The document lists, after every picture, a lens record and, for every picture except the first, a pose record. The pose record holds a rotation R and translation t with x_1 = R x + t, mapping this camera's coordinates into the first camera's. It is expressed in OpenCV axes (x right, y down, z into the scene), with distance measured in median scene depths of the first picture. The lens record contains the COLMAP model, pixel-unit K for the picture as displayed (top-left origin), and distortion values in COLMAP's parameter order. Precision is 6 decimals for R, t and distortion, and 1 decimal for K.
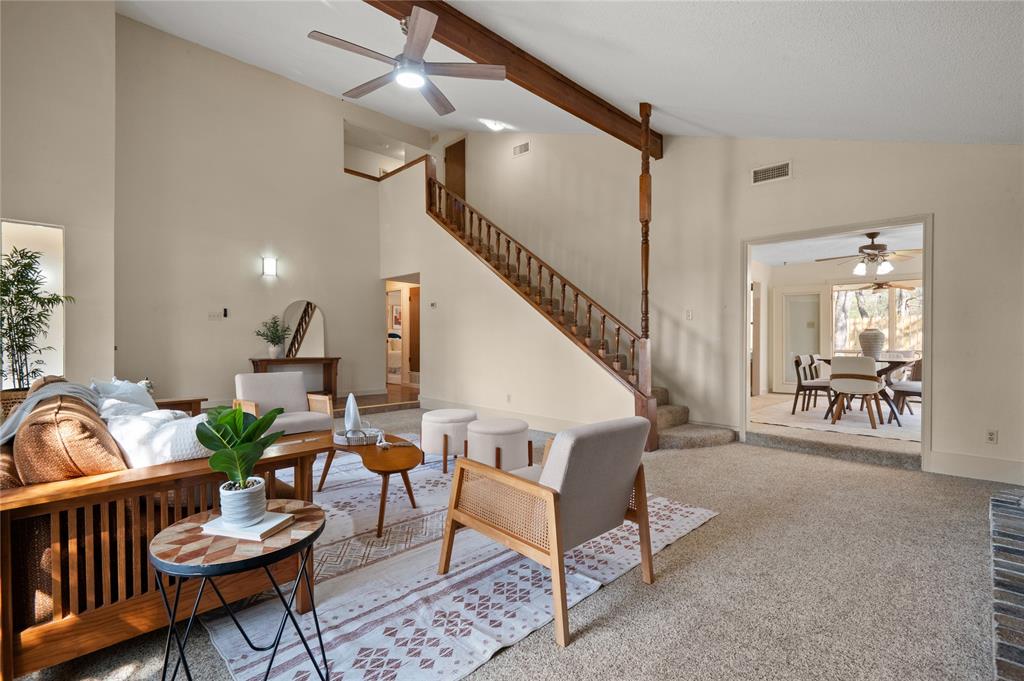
lens RADIAL K [[471.1, 0, 511.6], [0, 471.1, 335.2], [0, 0, 1]] dist [0.002575, -0.001408]
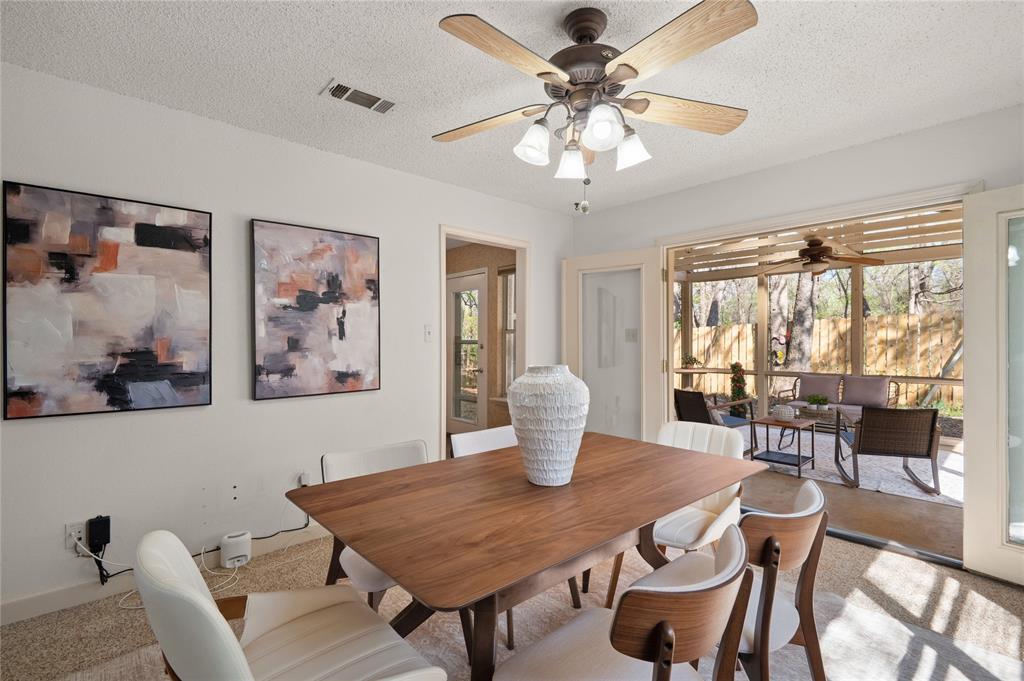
lens RADIAL K [[471.1, 0, 513.3], [0, 471.1, 338.7], [0, 0, 1]] dist [0.002575, -0.001408]
pose [[0.999727, 0.010722, -0.020778, 0.714195], [-0.010854, 0.999922, -0.006245, -0.020329], [0.020709, 0.006469, 0.999765, 0.716322]]
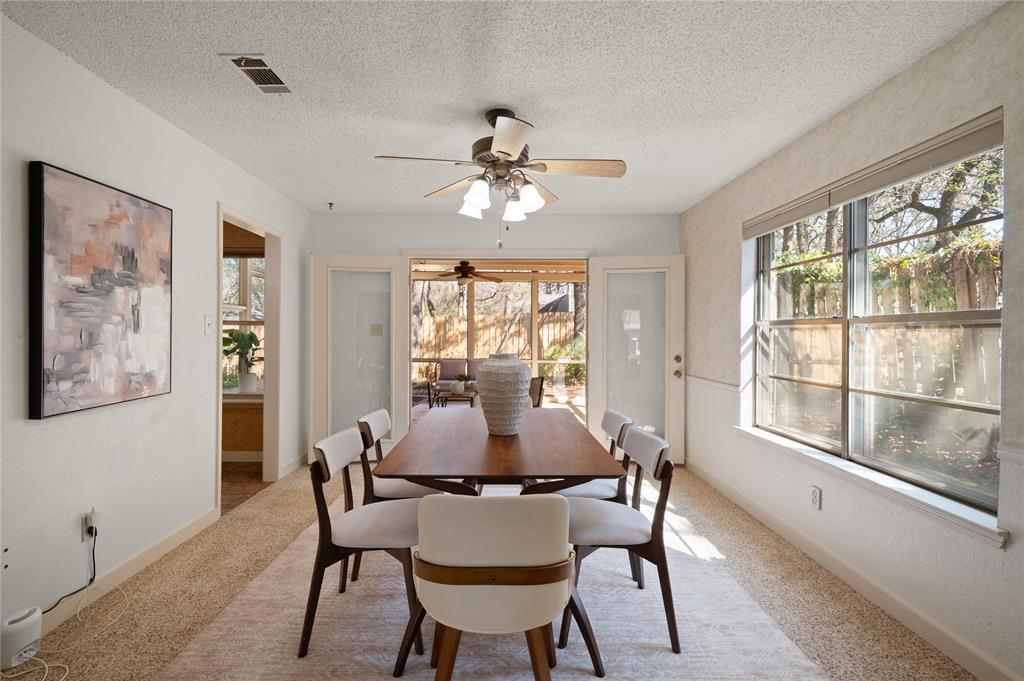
lens RADIAL K [[471.1, 0, 506.8], [0, 471.1, 336.2], [0, 0, 1]] dist [0.002575, -0.001408]
pose [[0.680095, 0.009528, 0.733062, 0.467694], [-0.009192, 0.999948, -0.004469, -0.019189], [-0.733067, -0.003699, 0.680147, 0.716079]]
